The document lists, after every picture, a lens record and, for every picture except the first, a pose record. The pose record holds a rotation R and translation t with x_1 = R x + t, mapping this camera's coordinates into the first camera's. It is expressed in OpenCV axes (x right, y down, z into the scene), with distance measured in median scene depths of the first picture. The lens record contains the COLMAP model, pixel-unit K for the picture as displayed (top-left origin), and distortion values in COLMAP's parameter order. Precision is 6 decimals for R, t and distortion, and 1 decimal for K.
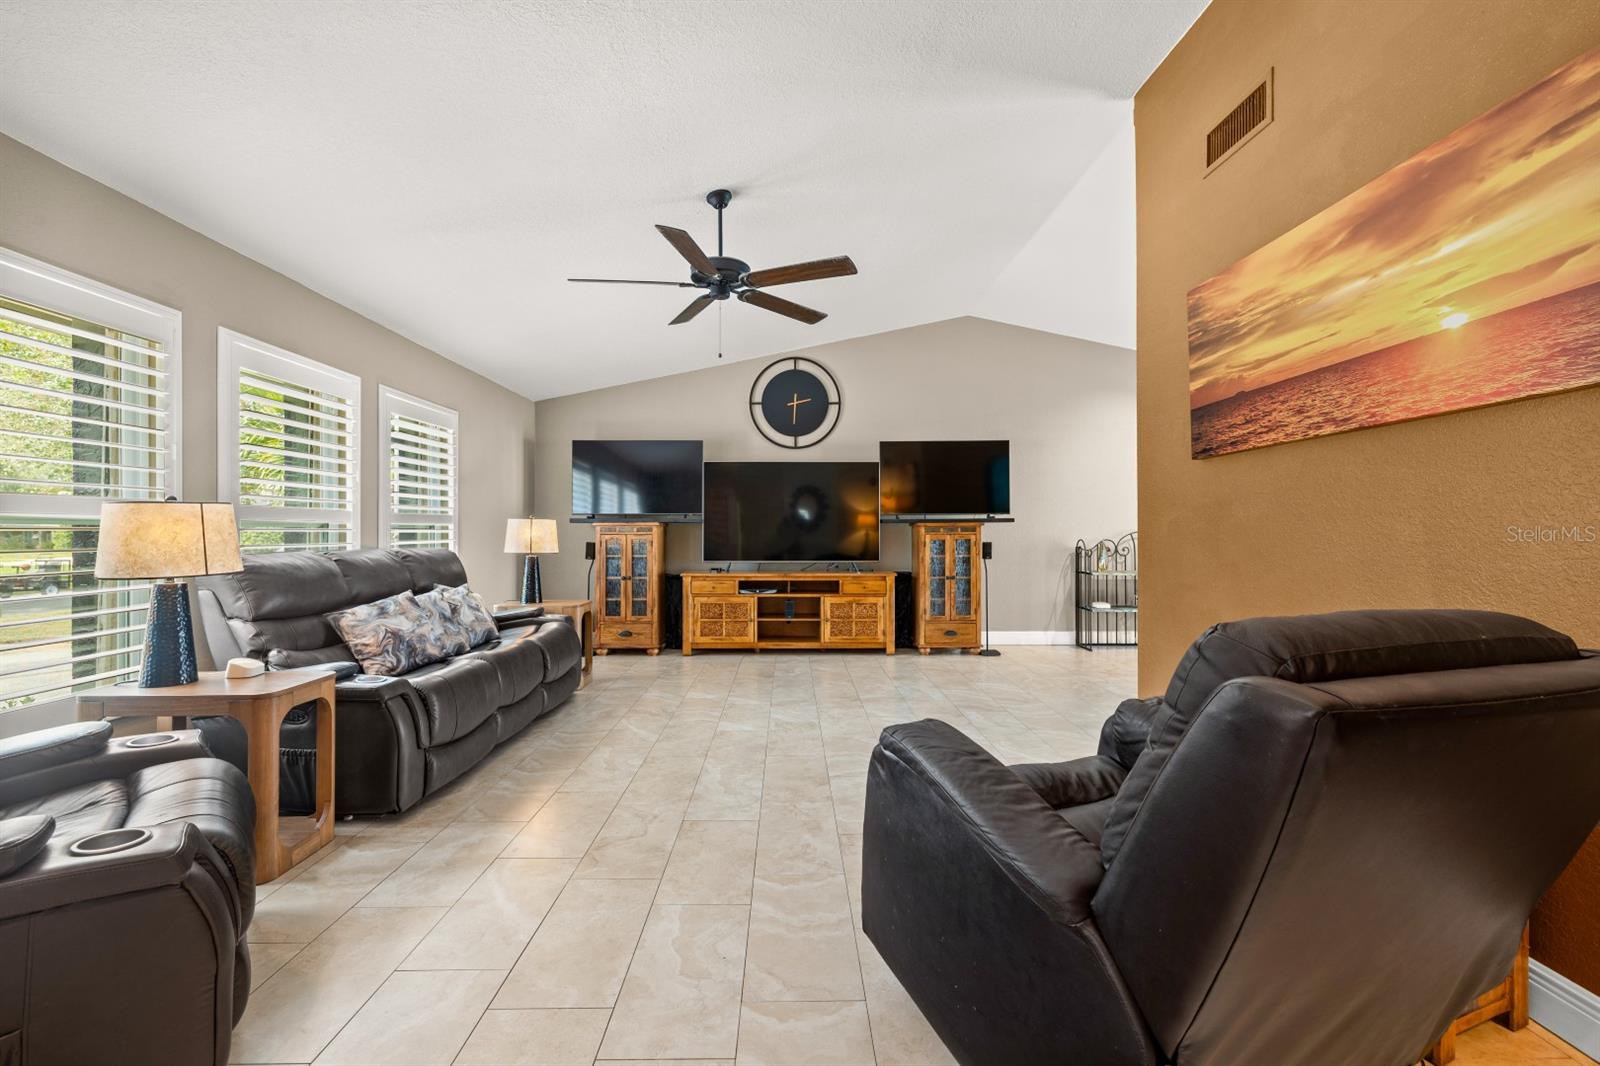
lens RADIAL K [[670.1, 0, 791.9], [0, 670.1, 530.8], [0, 0, 1]] dist [-0.000006, 0.000000]
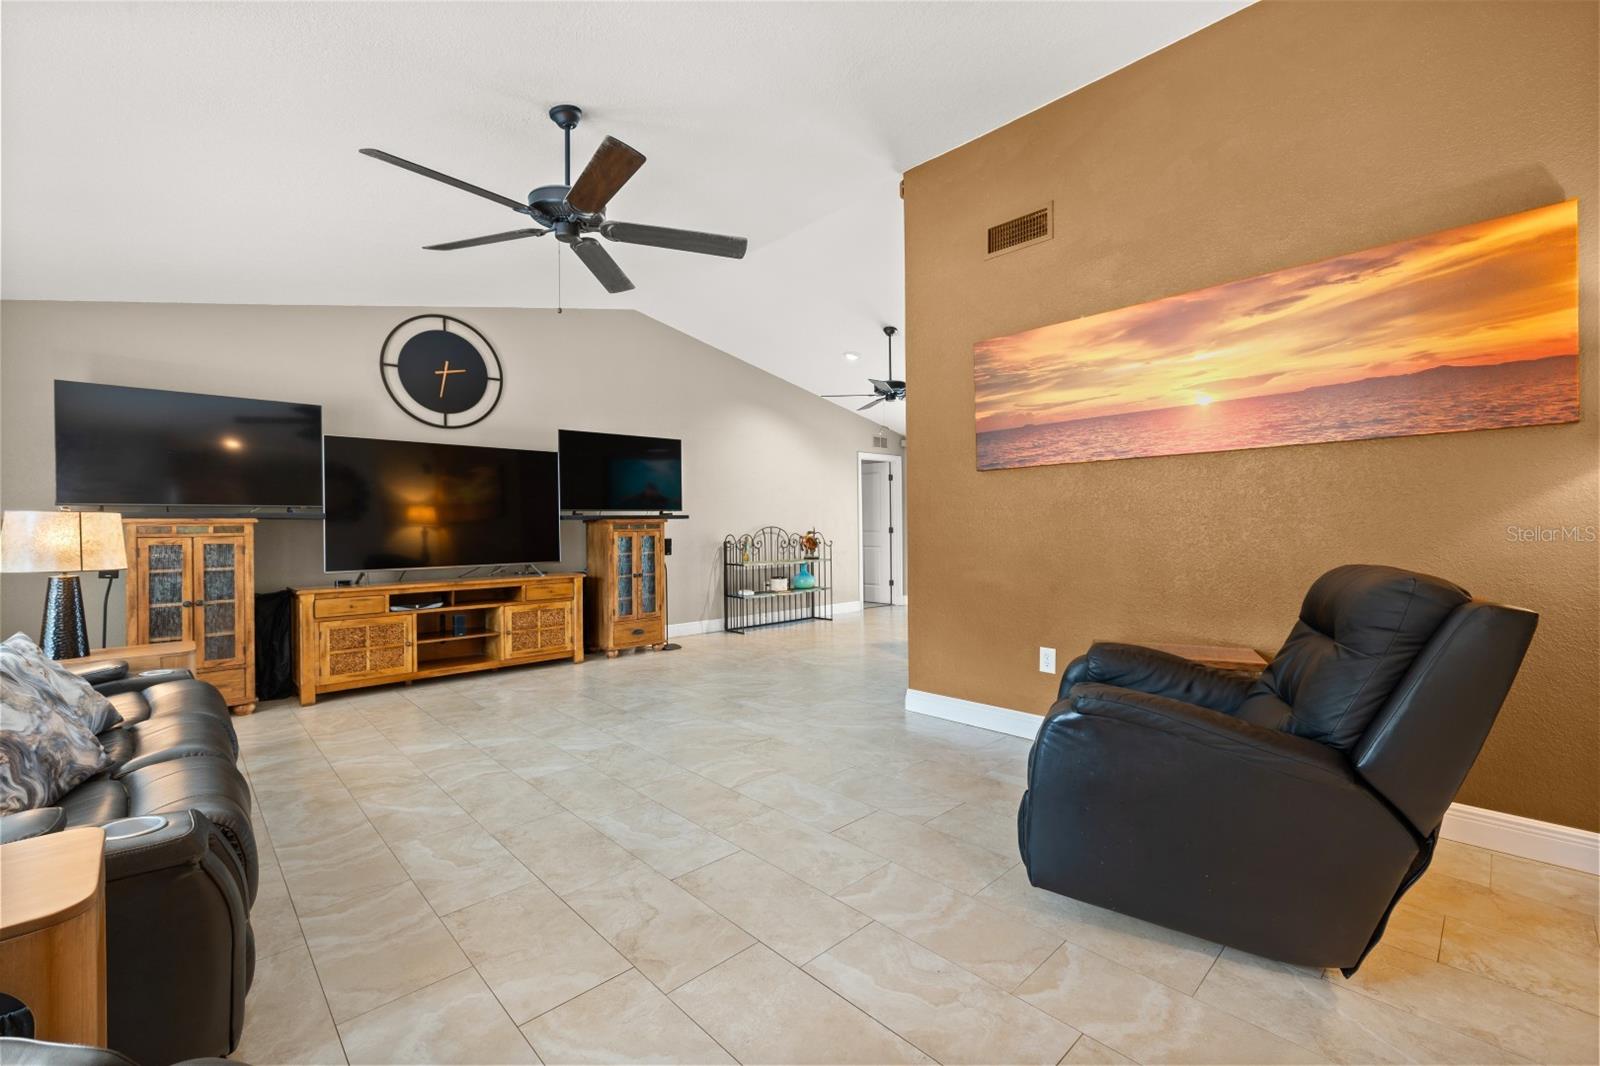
lens RADIAL K [[670.1, 0, 790.6], [0, 670.1, 529.2], [0, 0, 1]] dist [-0.000006, 0.000000]
pose [[0.735283, -0.008971, 0.677701, -0.337302], [0.007963, 0.999958, 0.004597, -0.000287], [-0.677713, 0.002017, 0.735323, 0.164411]]
